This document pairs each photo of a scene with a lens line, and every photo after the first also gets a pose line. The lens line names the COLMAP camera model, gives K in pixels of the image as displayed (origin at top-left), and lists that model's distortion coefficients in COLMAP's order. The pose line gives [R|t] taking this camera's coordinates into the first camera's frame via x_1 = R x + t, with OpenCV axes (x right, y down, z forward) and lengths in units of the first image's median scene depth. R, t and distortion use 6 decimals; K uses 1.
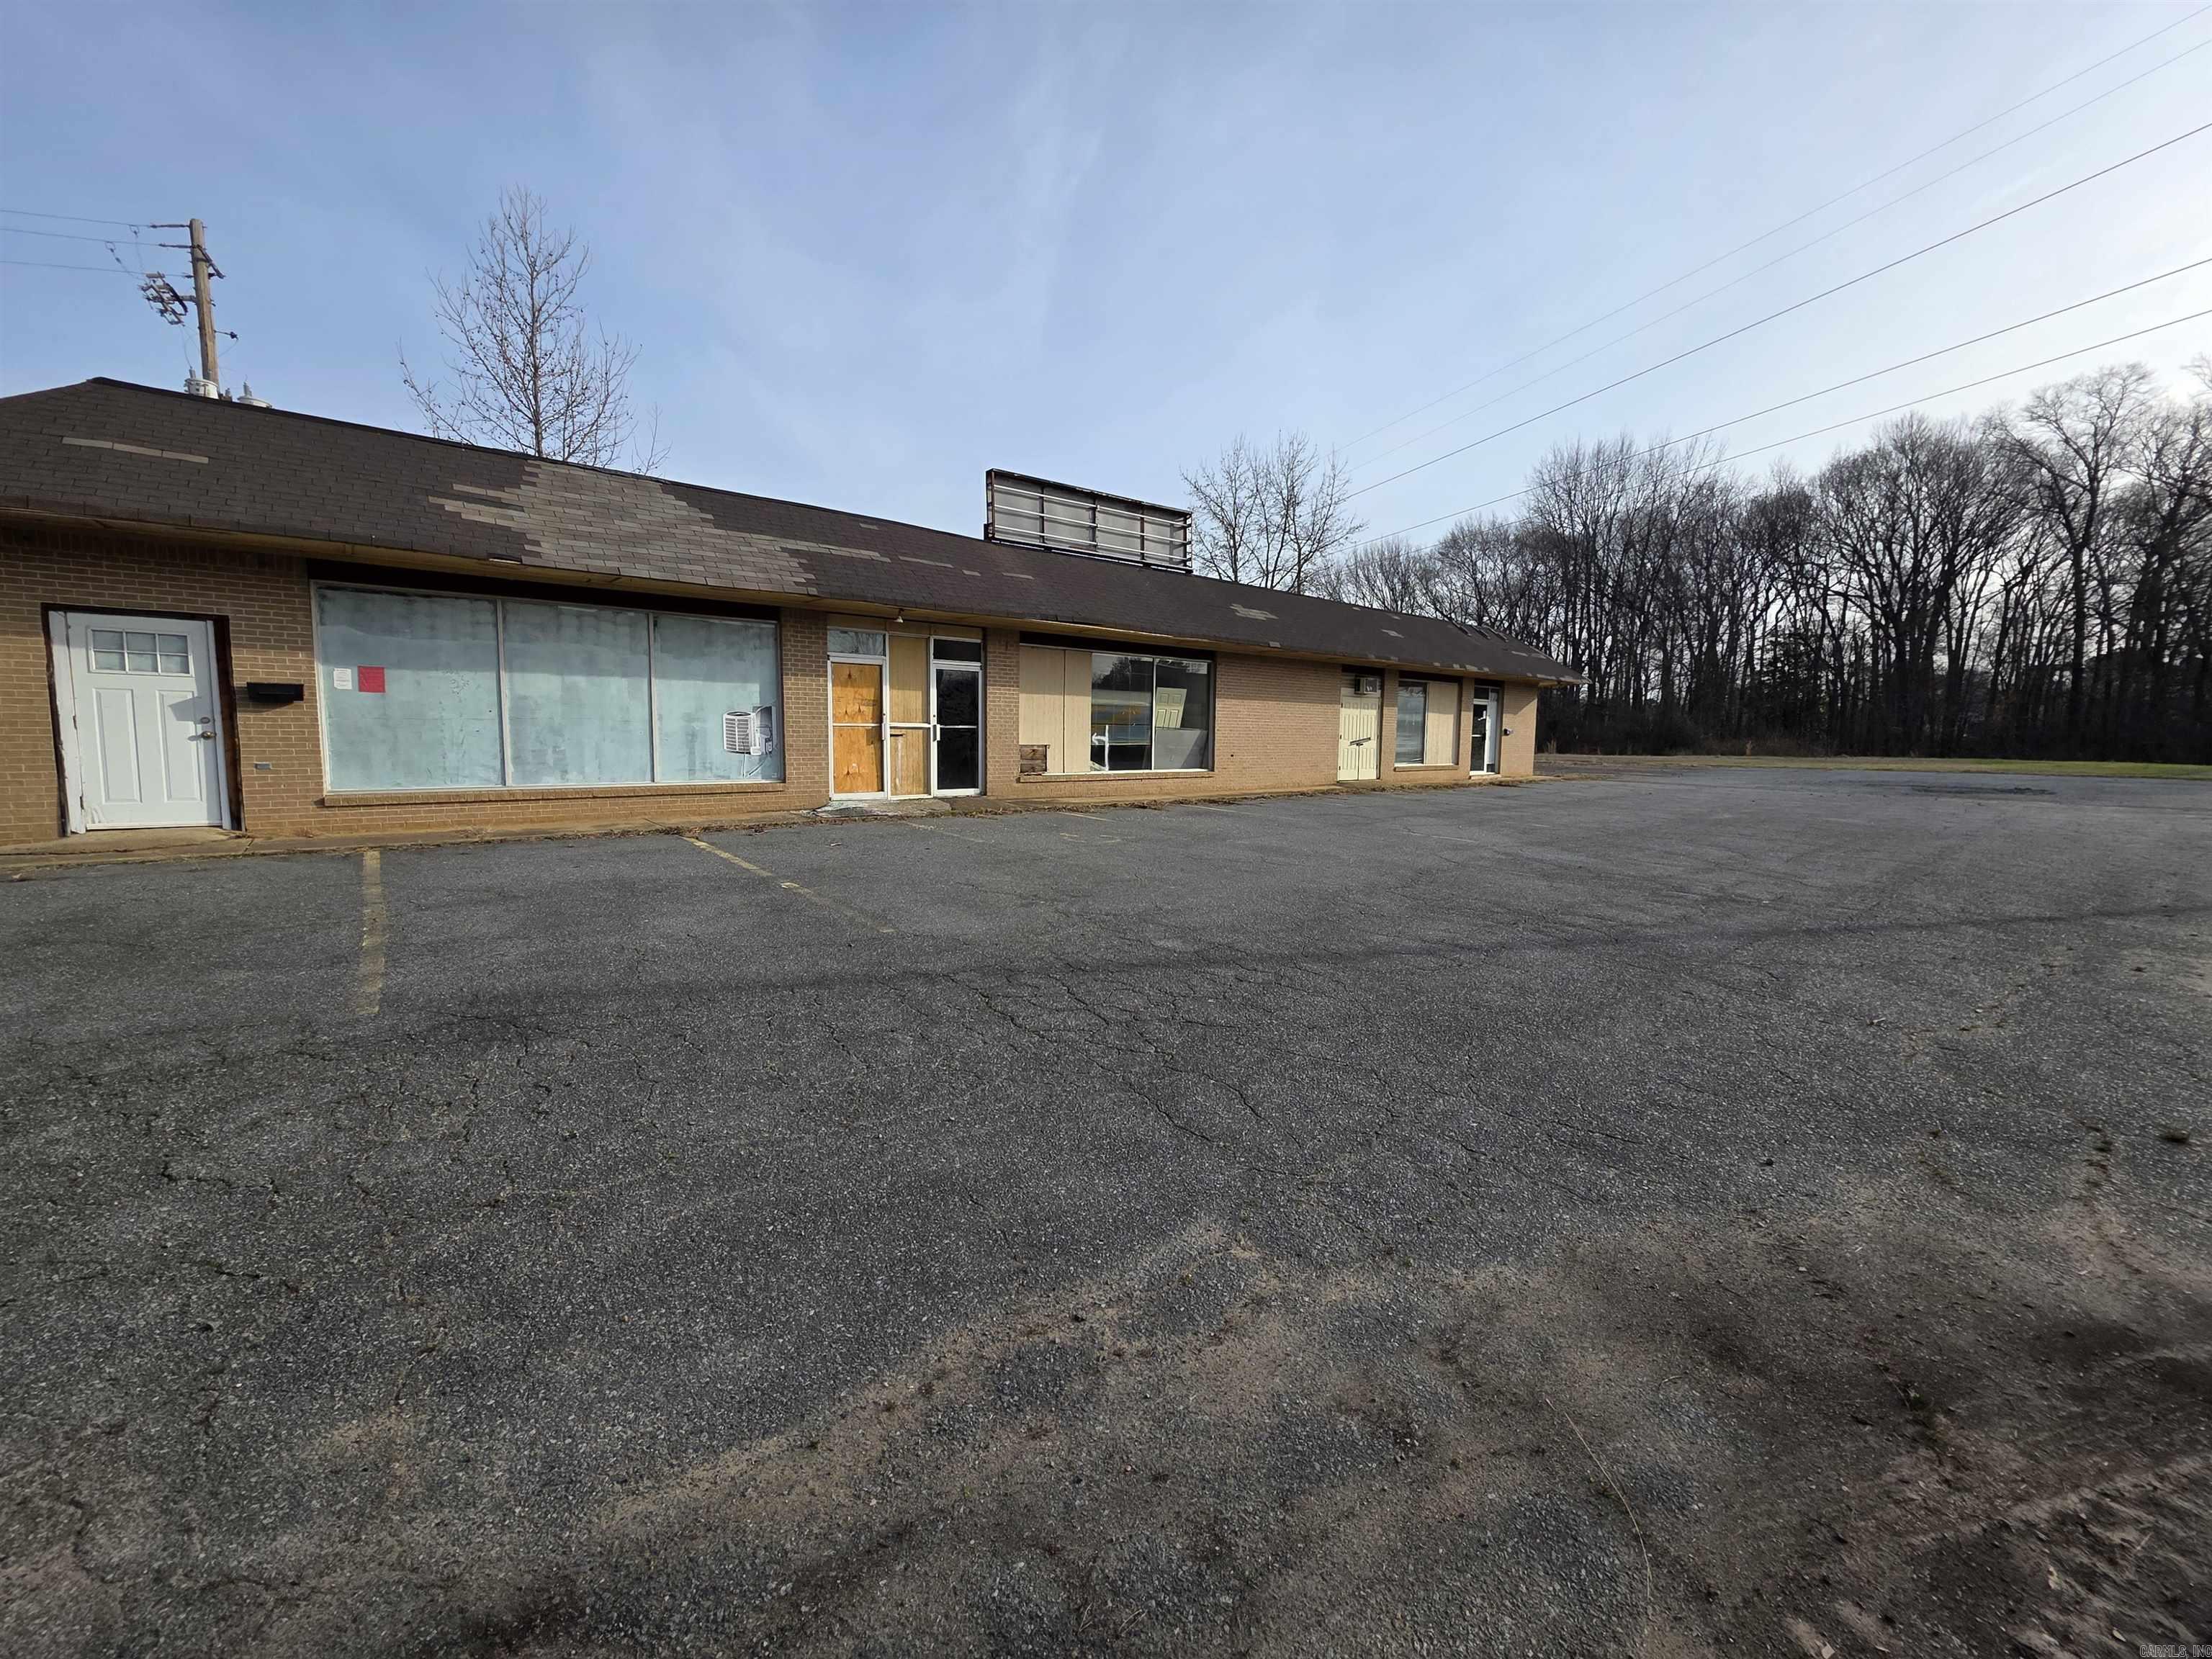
lens RADIAL K [[877.9, 0, 1115.4], [0, 877.9, 808.4], [0, 0, 1]] dist [0.006868, -0.002167]
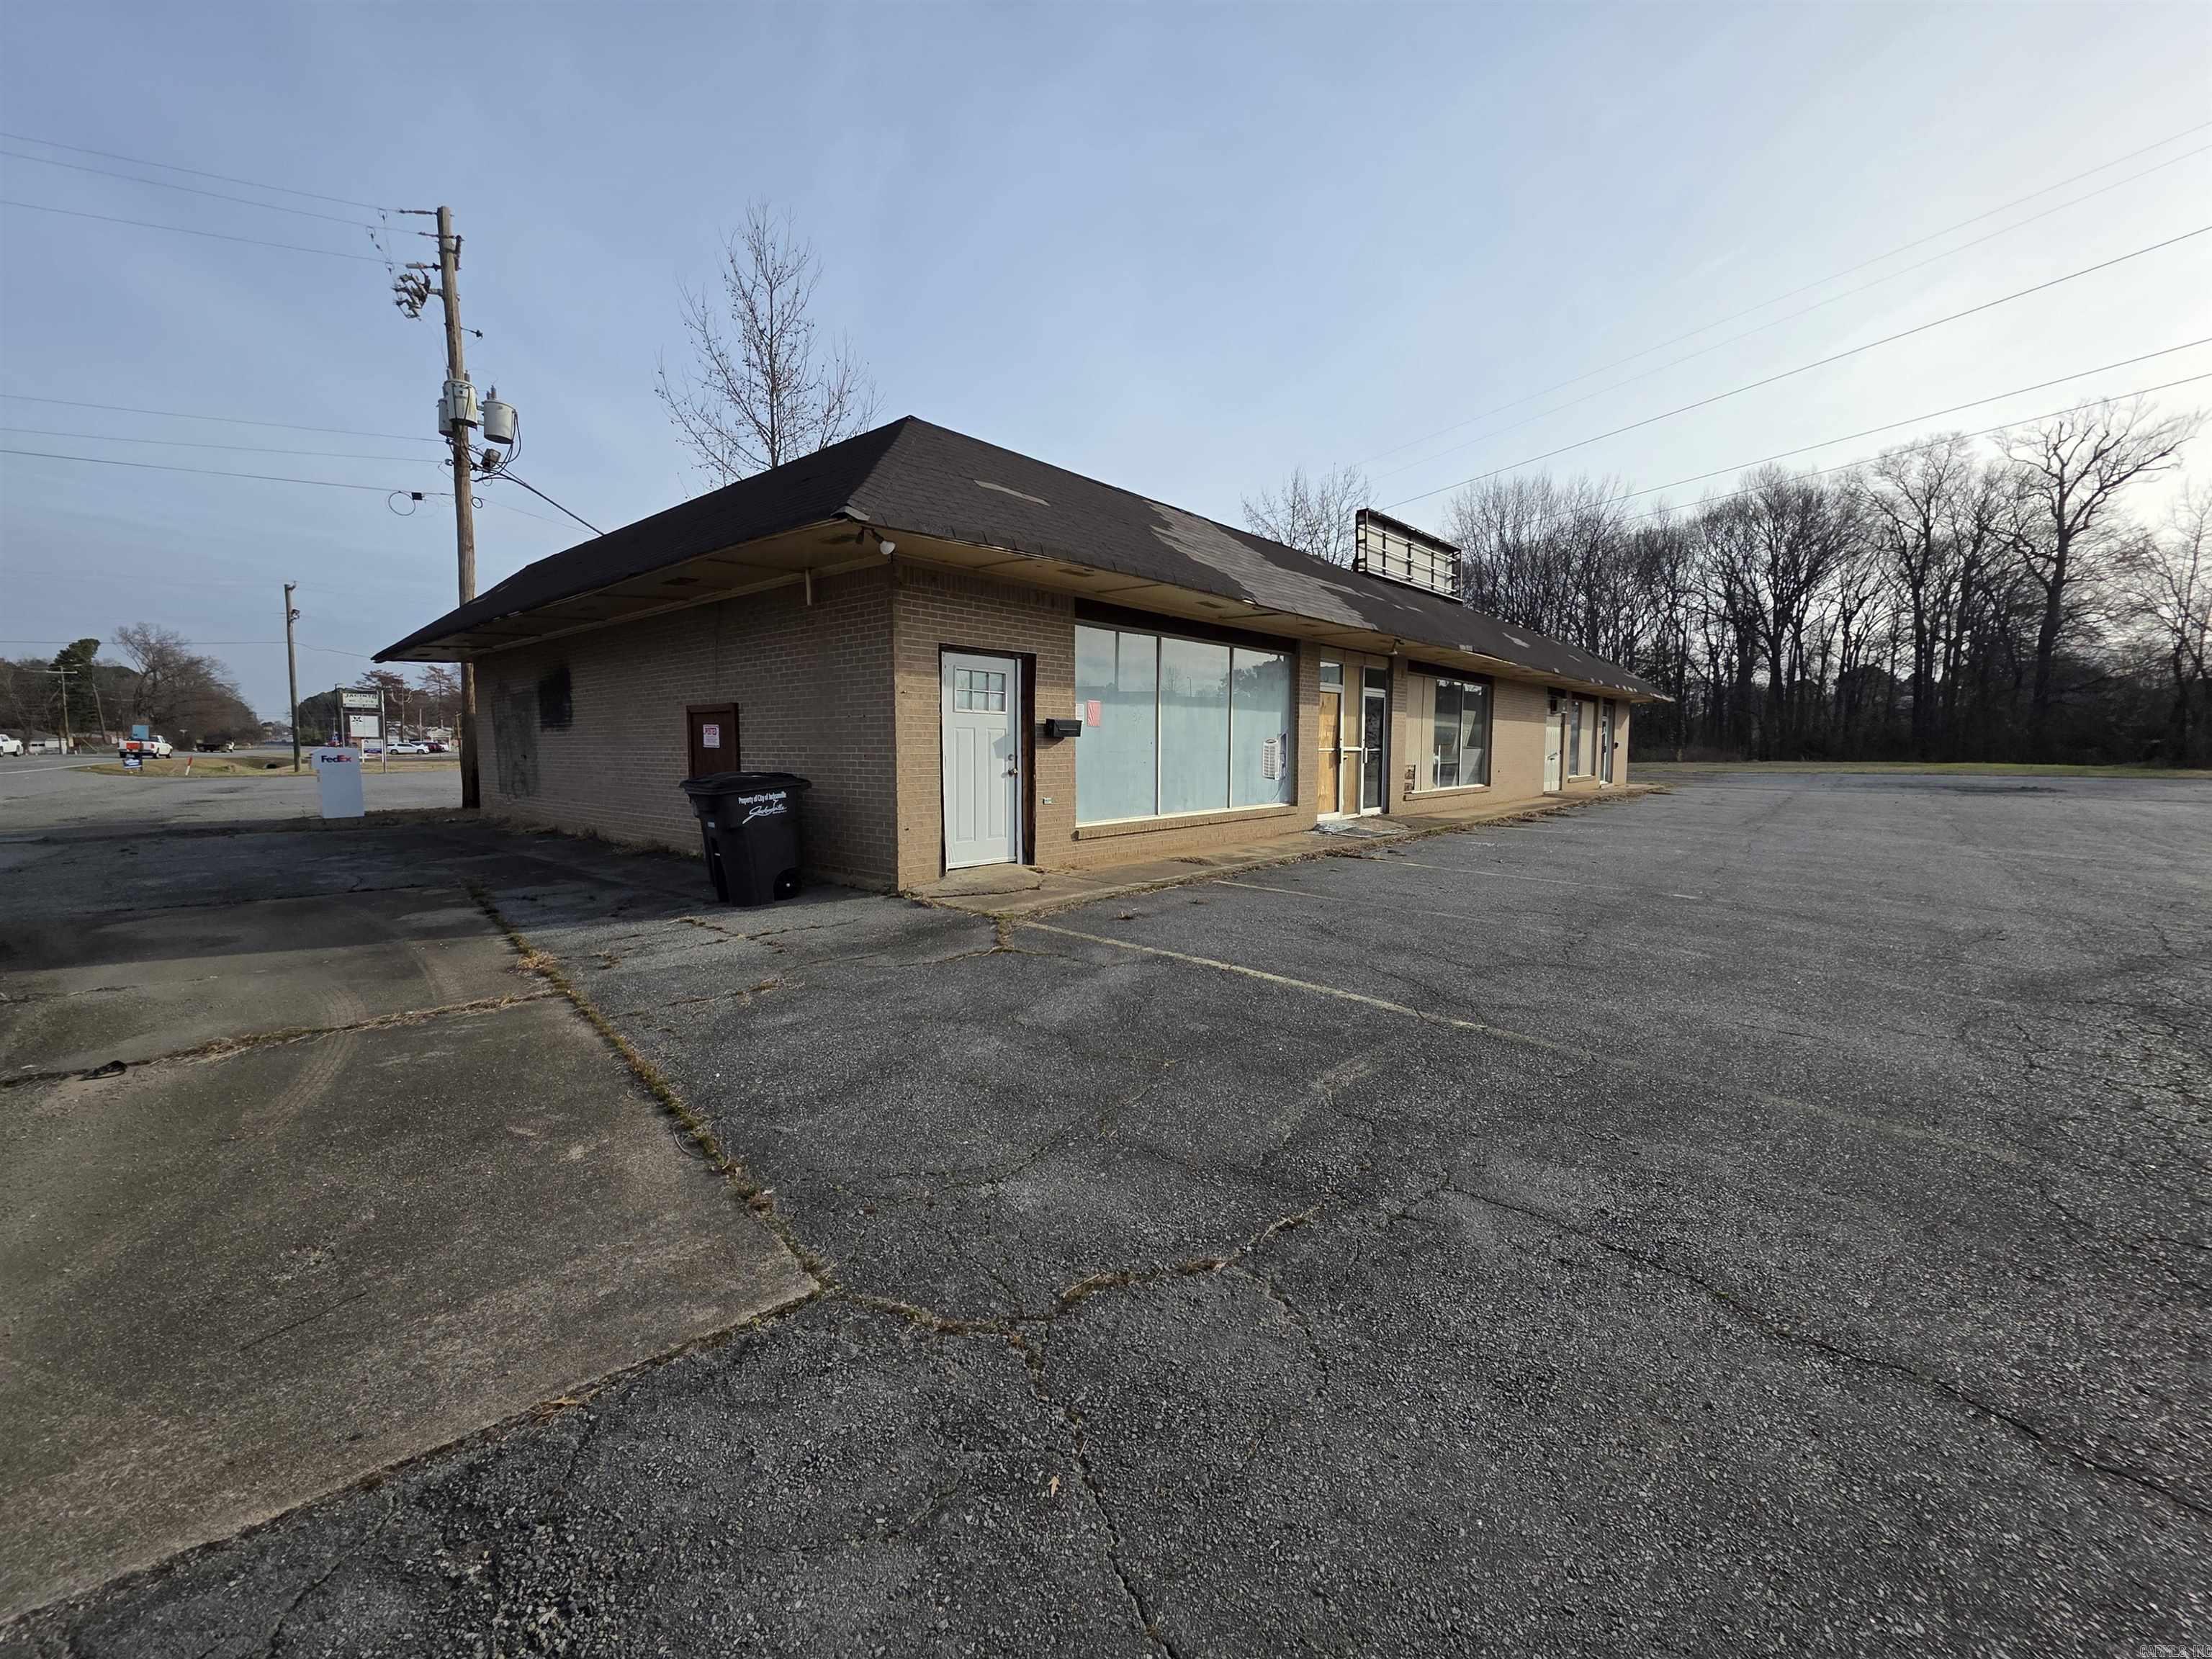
lens RADIAL K [[877.9, 0, 1115.4], [0, 877.9, 808.4], [0, 0, 1]] dist [0.006868, -0.002167]
pose [[0.987439, -0.023433, 0.156251, -1.050077], [0.025826, 0.999578, -0.013302, -0.024470], [-0.155873, 0.017171, 0.987628, -0.007357]]
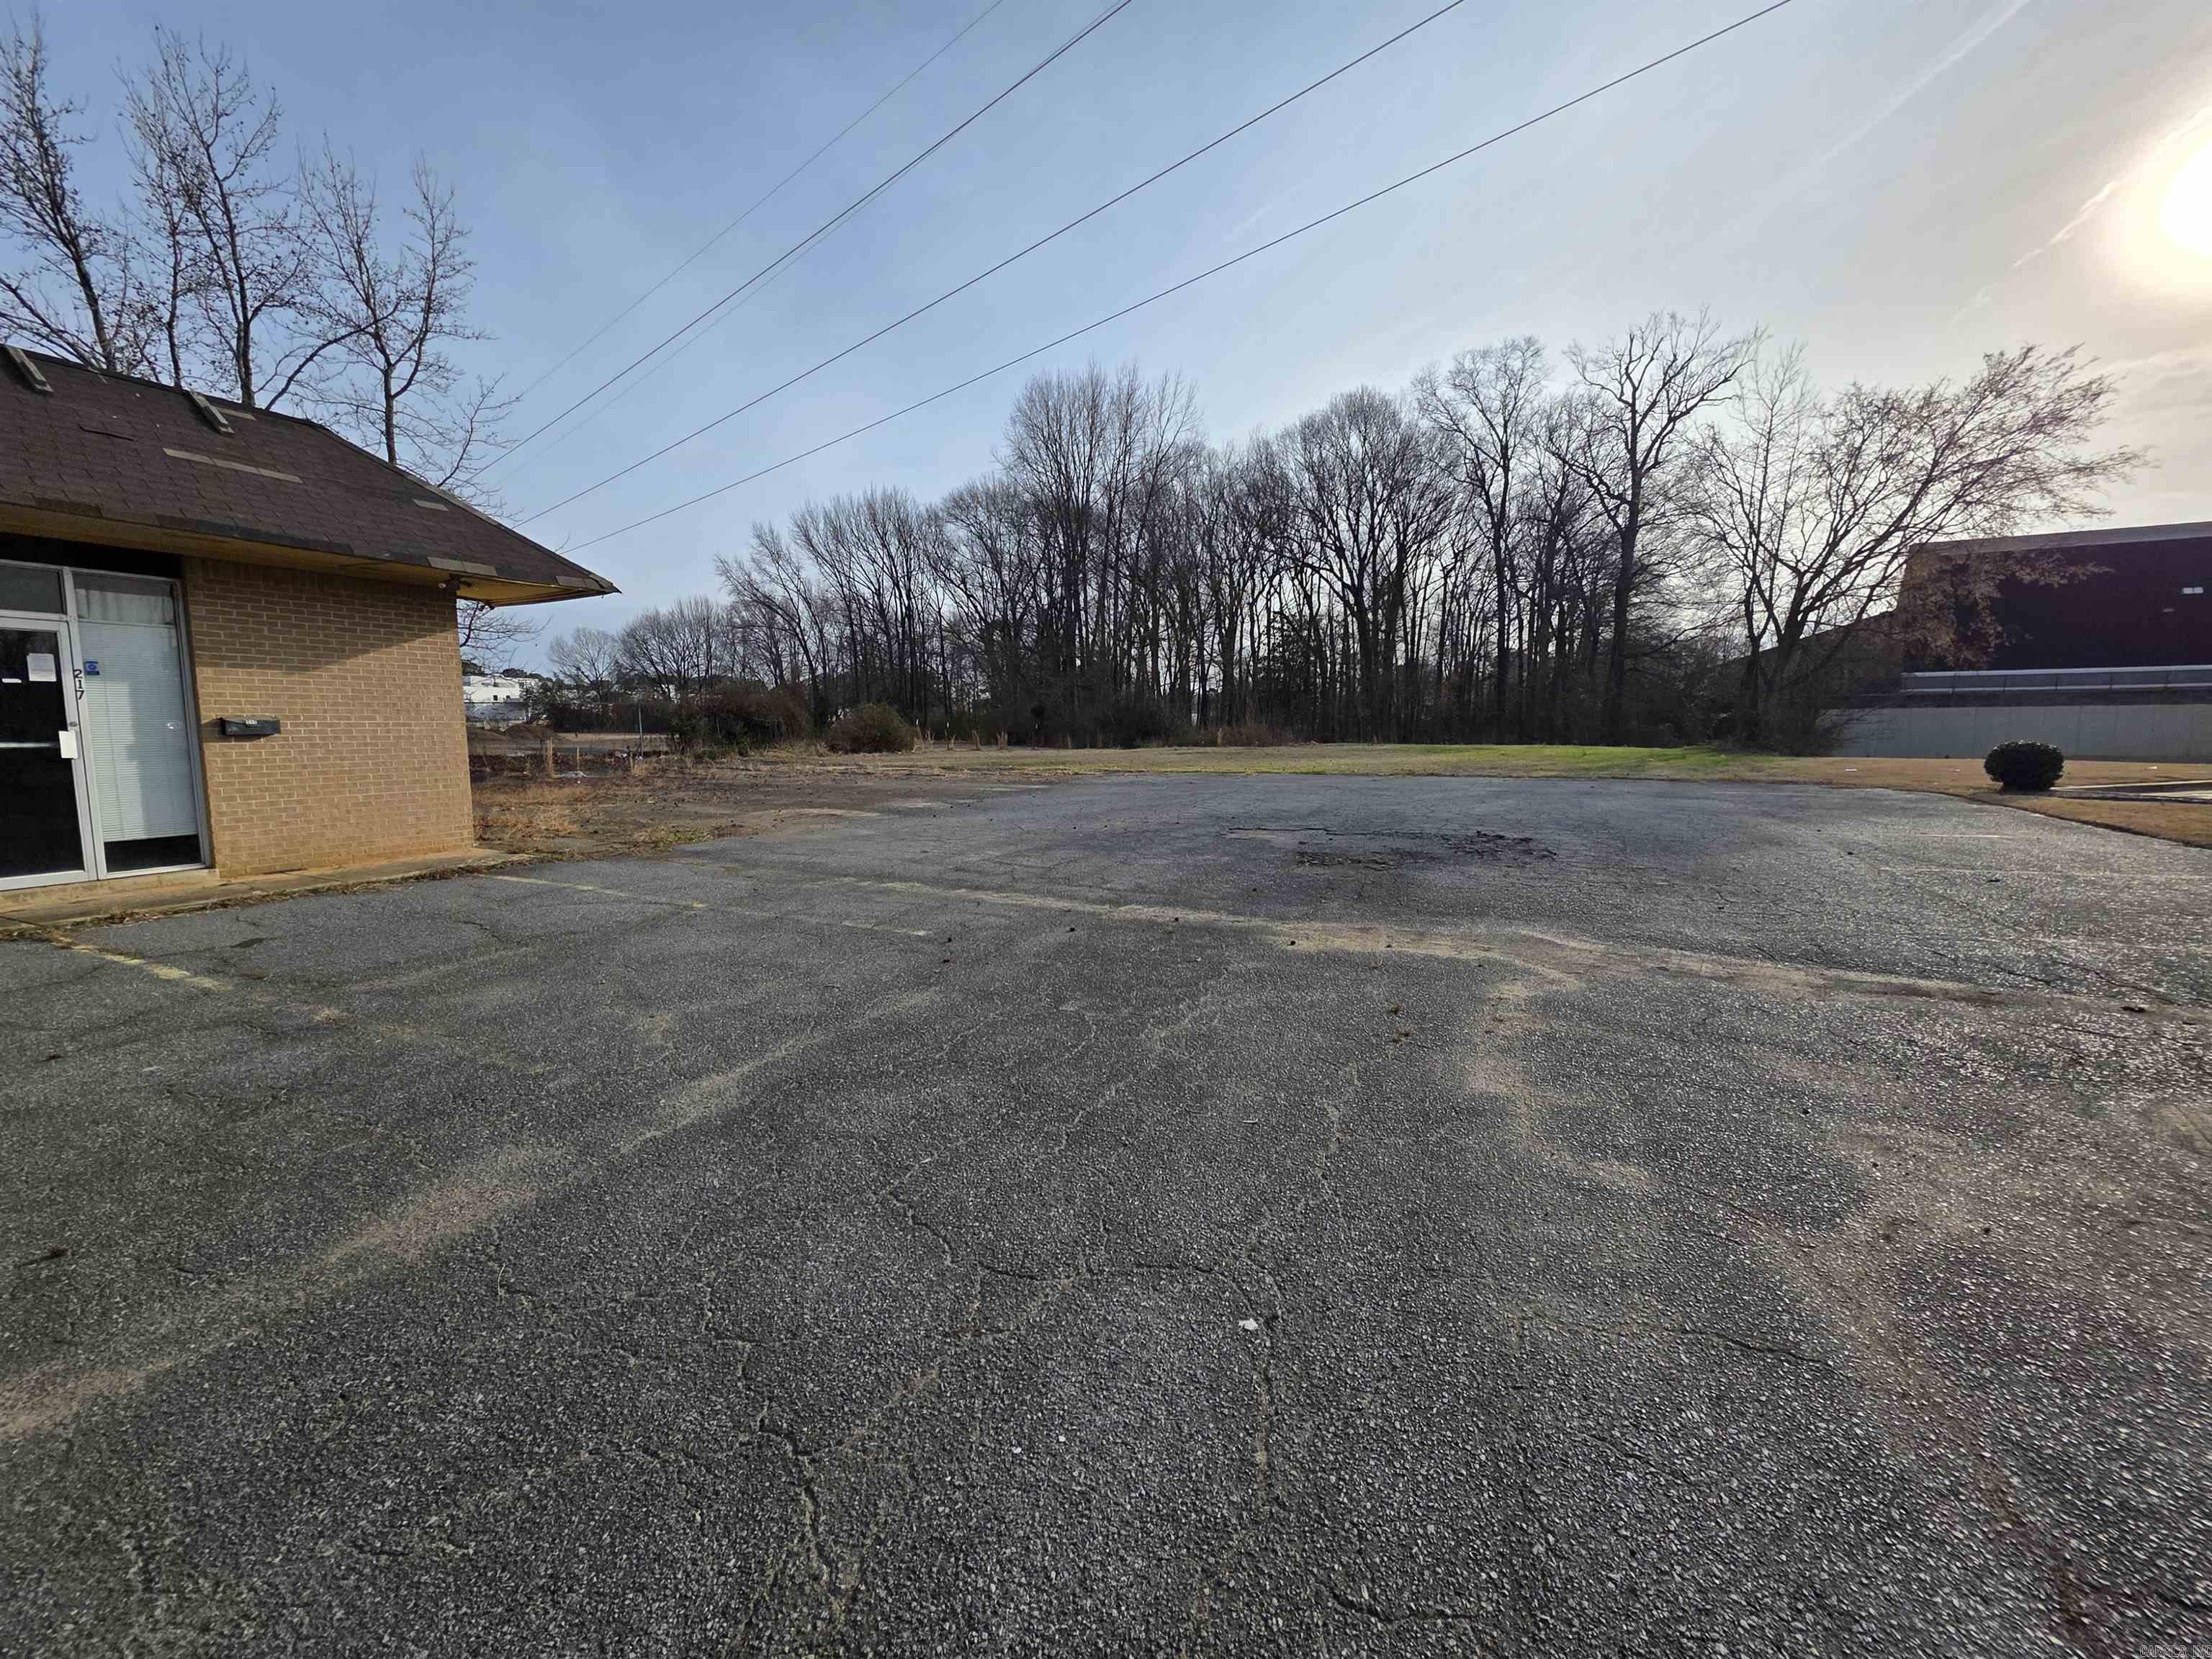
lens RADIAL K [[877.9, 0, 1115.4], [0, 877.9, 808.4], [0, 0, 1]] dist [0.006868, -0.002167]
pose [[0.909512, -0.061745, 0.411066, 1.684608], [0.059300, 0.998065, 0.018711, -0.134368], [-0.411425, 0.007359, 0.911414, 1.704783]]
